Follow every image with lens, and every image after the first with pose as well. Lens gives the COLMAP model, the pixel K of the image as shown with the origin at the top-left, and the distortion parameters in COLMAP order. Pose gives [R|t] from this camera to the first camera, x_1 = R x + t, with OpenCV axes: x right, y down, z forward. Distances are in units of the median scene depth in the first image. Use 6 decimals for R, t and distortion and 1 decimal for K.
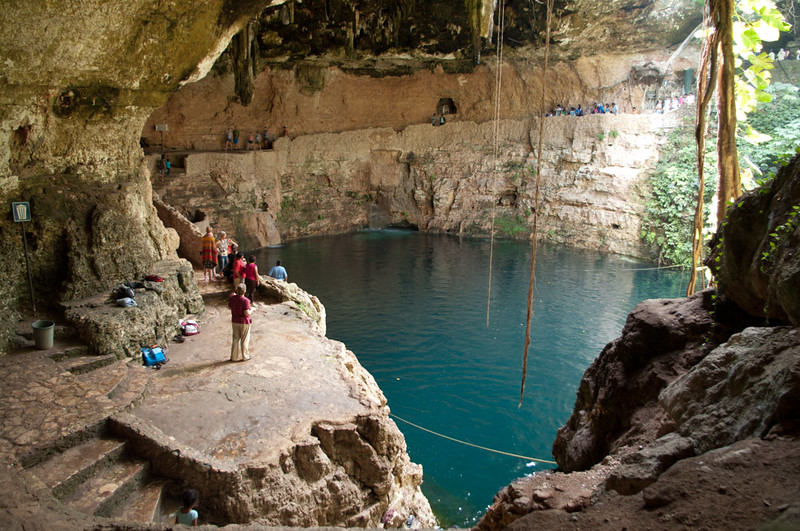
lens RADIAL K [[634.9, 0, 400.2], [0, 634.9, 263.3], [0, 0, 1]] dist [-0.078931, 0.007893]
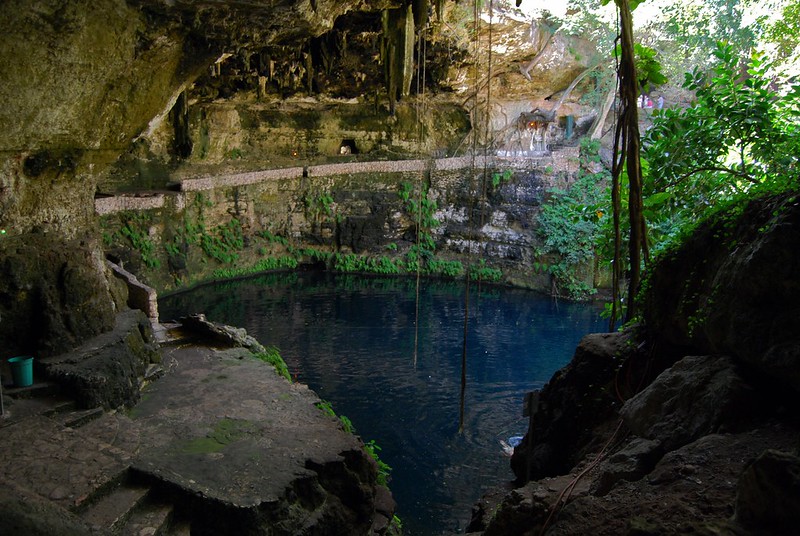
lens RADIAL K [[634.9, 0, 400.2], [0, 634.9, 268.7], [0, 0, 1]] dist [-0.078931, 0.007893]
pose [[0.982570, -0.028891, 0.183637, -0.140237], [0.035884, 0.998747, -0.034872, -0.029547], [-0.182399, 0.040853, 0.982375, -0.113118]]
